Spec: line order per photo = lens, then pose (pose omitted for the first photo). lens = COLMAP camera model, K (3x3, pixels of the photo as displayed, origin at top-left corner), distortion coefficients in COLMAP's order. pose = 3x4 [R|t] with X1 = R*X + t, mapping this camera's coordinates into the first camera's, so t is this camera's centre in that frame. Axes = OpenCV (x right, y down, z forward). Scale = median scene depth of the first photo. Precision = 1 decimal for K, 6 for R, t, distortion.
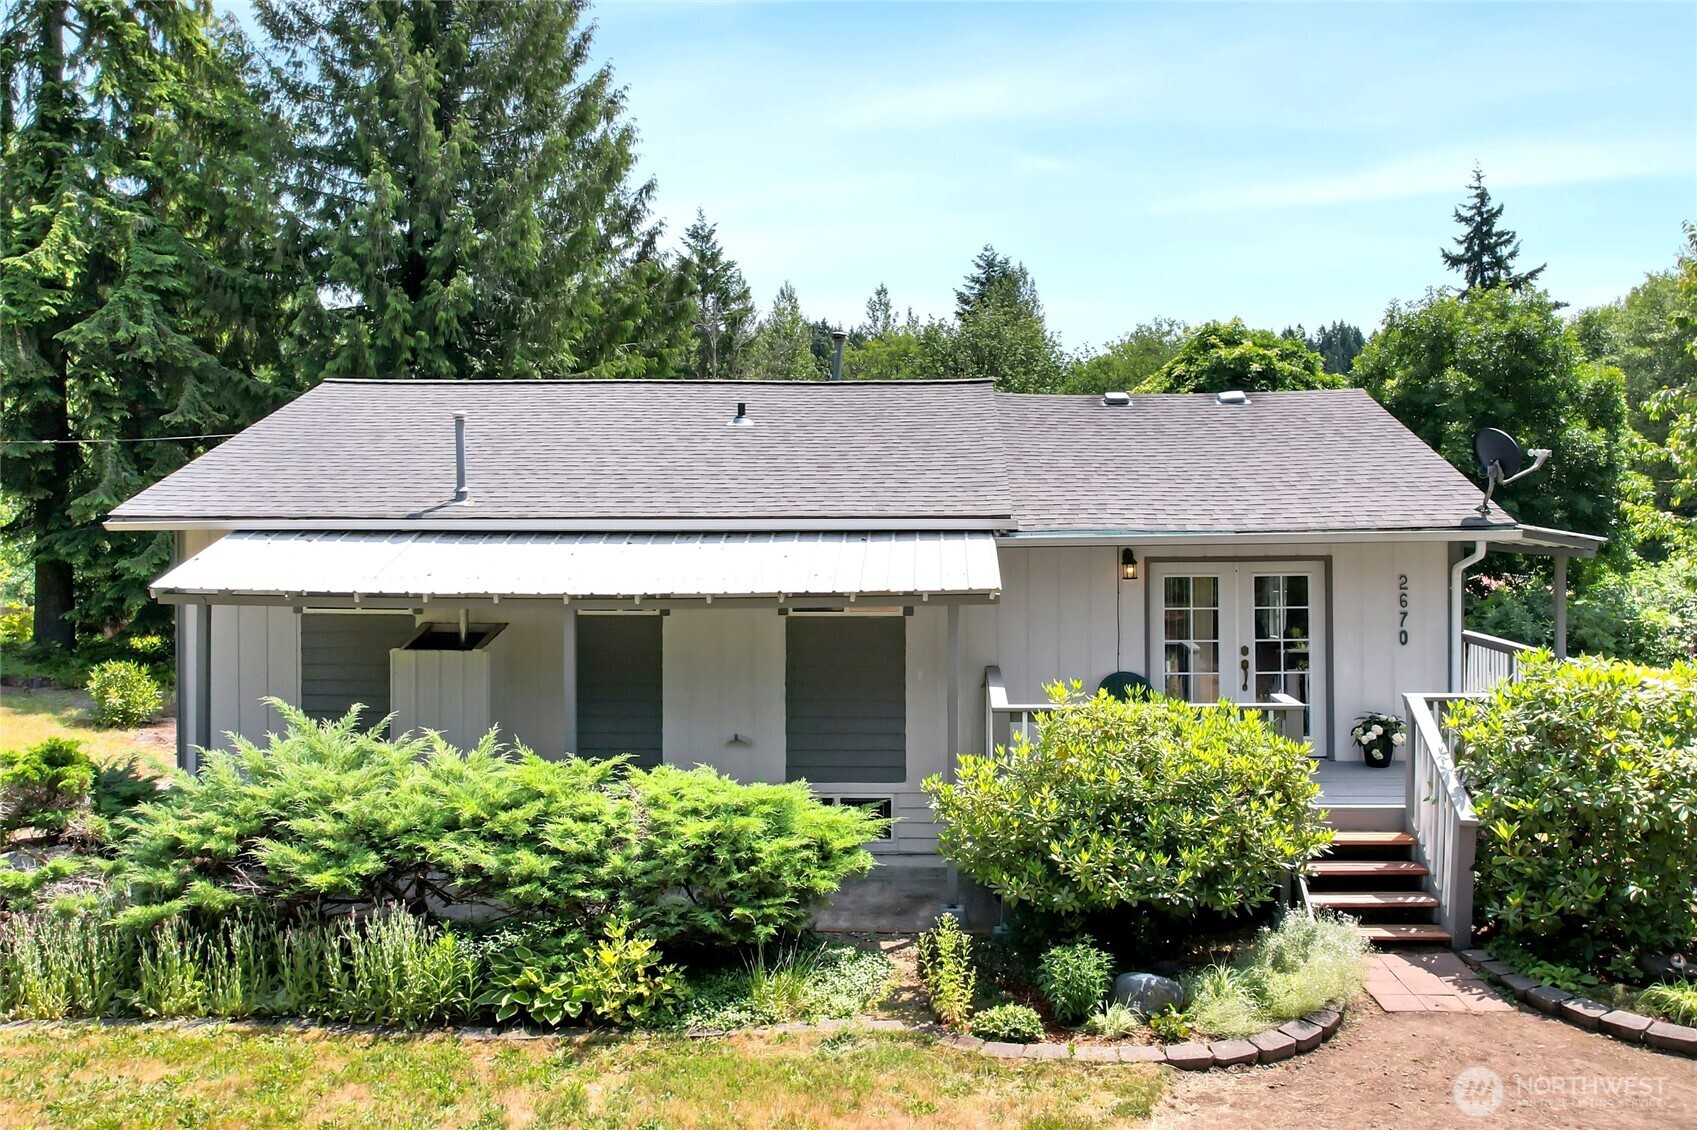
lens RADIAL K [[1407.1, 0, 888.0], [0, 1407.1, 495.9], [0, 0, 1]] dist [-0.046956, 0.002685]
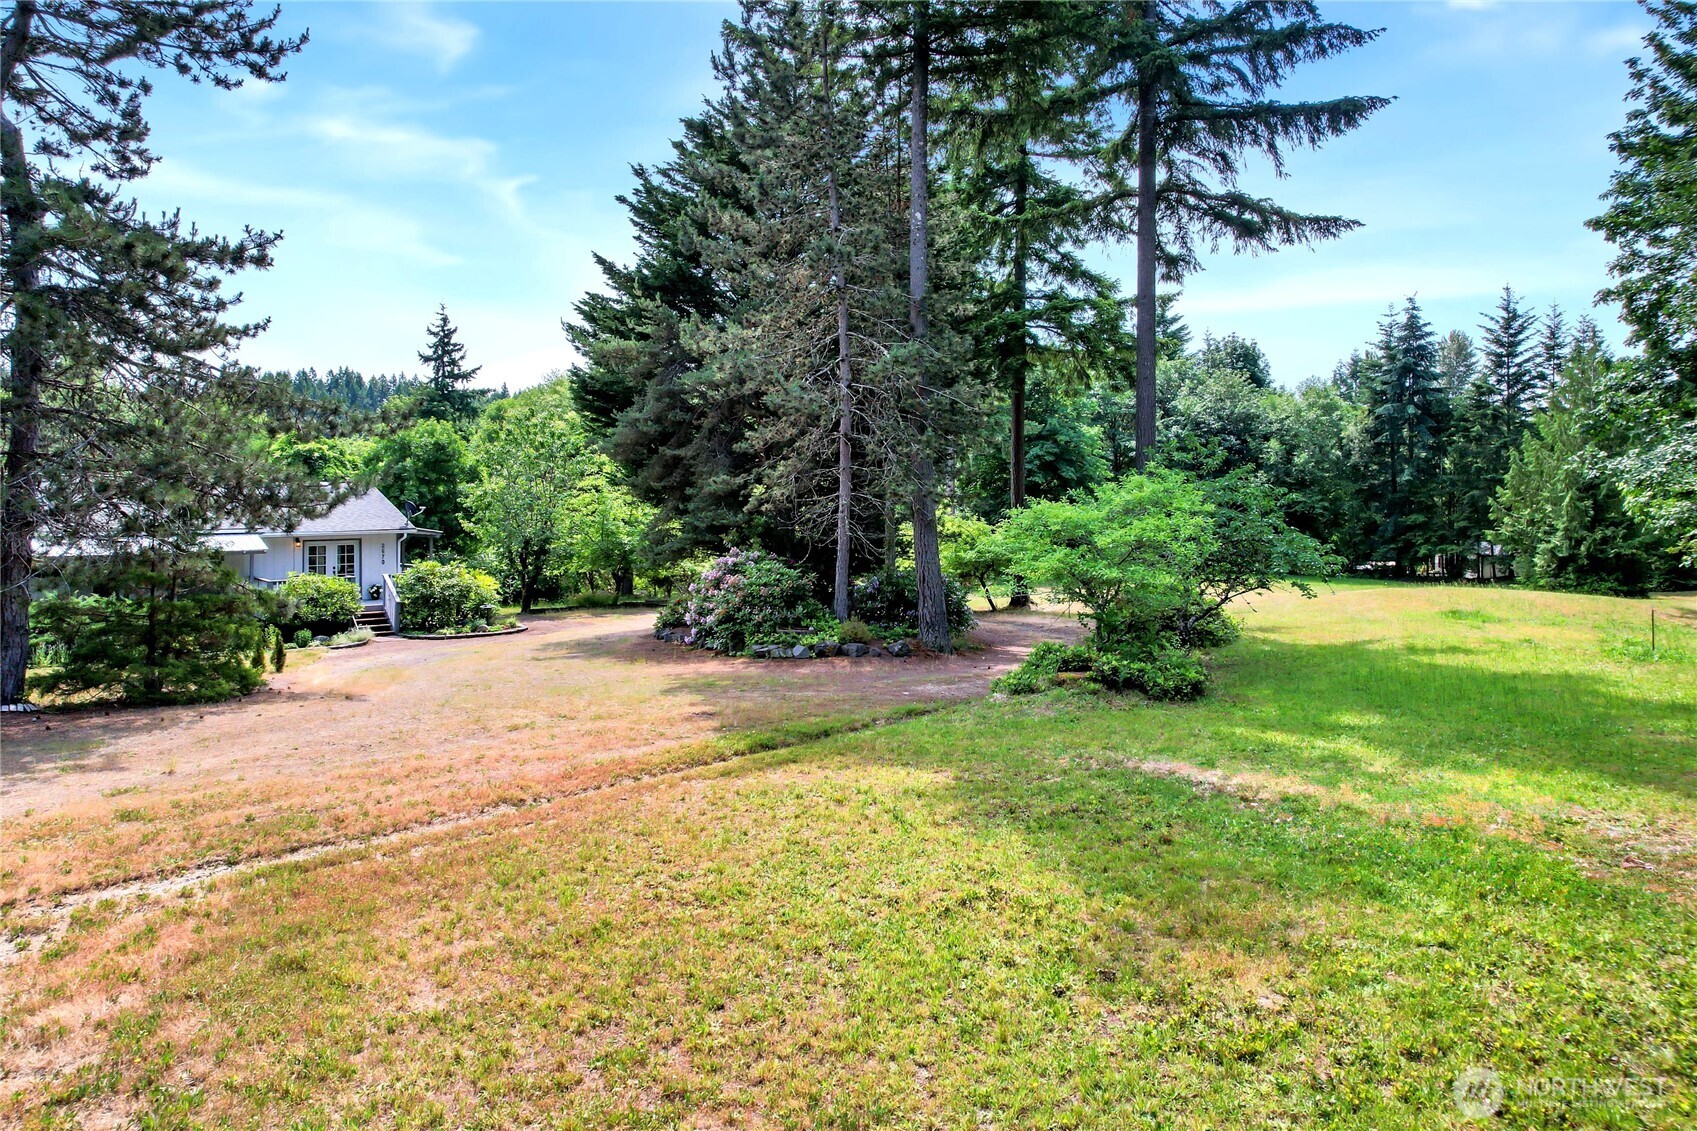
lens RADIAL K [[1145.2, 0, 886.4], [0, 1145.2, 475.2], [0, 0, 1]] dist [-0.065668, 0.045574]
pose [[0.723259, 0.015743, 0.690397, -0.655374], [0.000227, 0.999735, -0.023034, -0.046748], [-0.690577, 0.016817, 0.723064, -1.853042]]
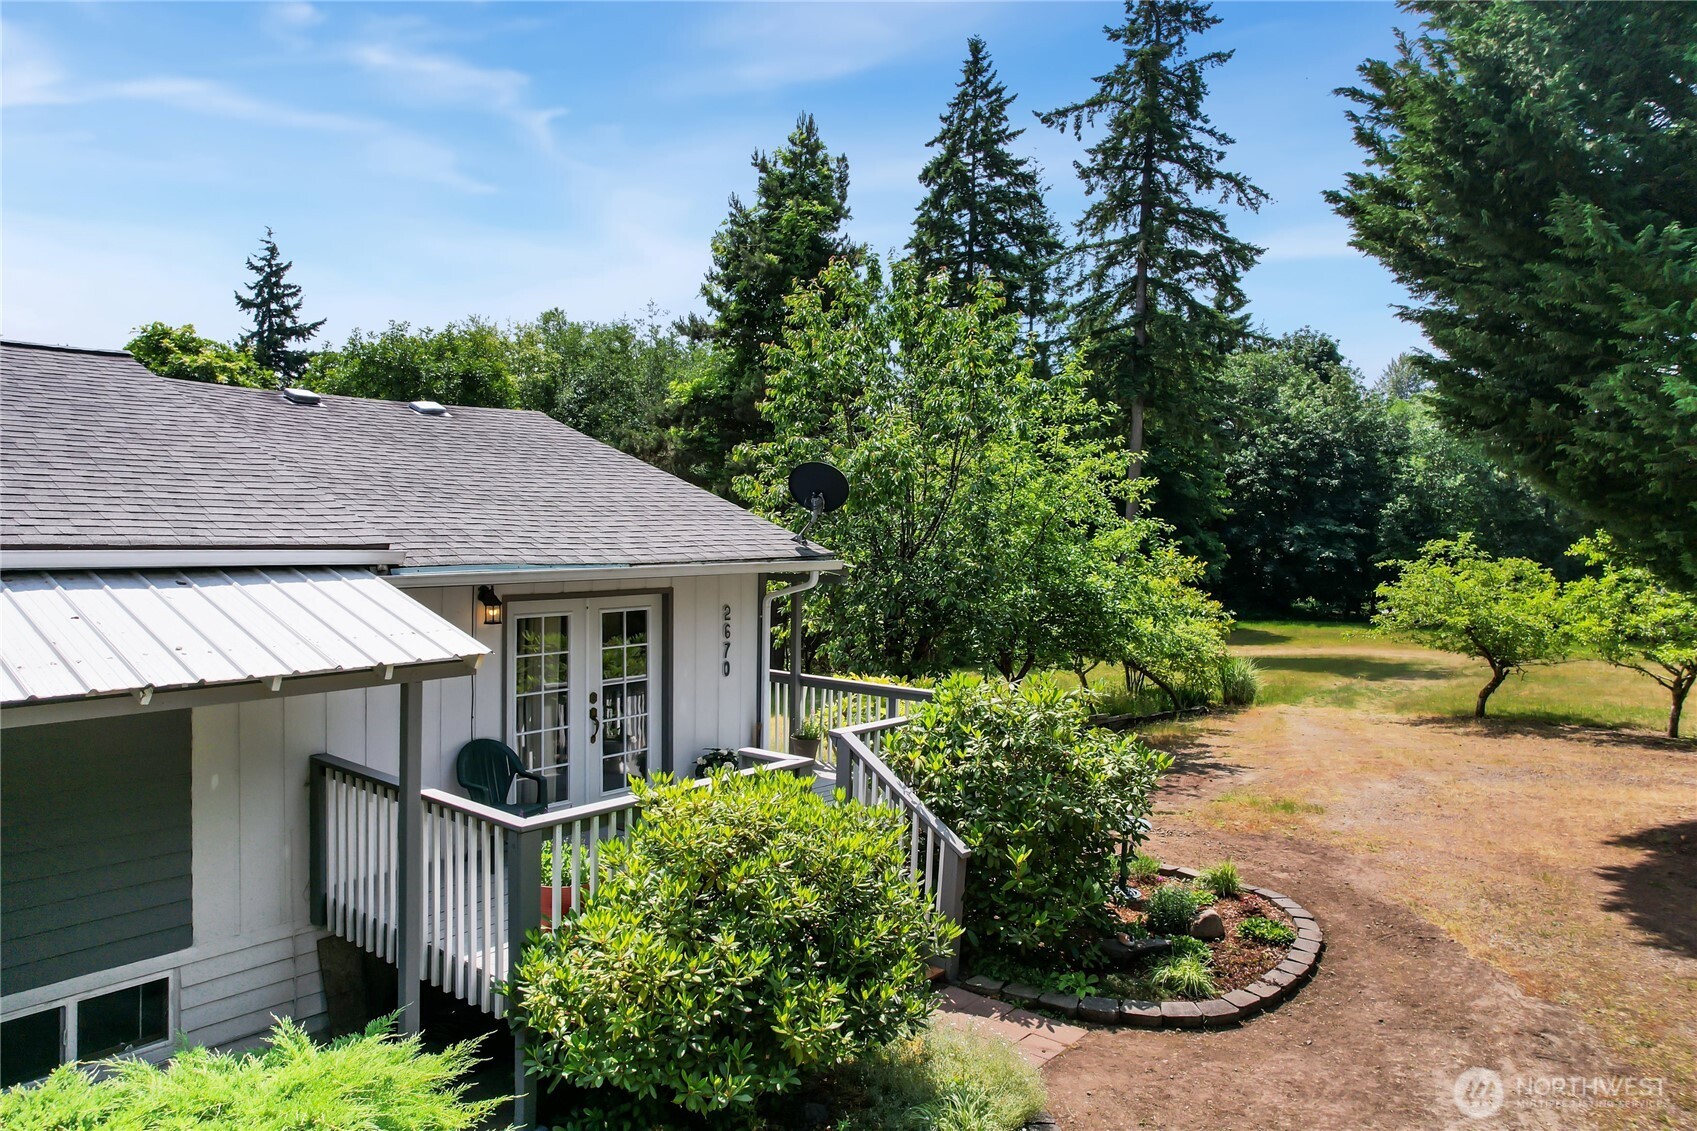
lens RADIAL K [[1145.2, 0, 843.9], [0, 1145.2, 567.7], [0, 0, 1]] dist [-0.065668, 0.045574]
pose [[0.595740, -0.013232, 0.803069, -0.229795], [-0.024369, 0.999106, 0.034539, -0.000101], [-0.802808, -0.040147, 0.594885, 0.452519]]
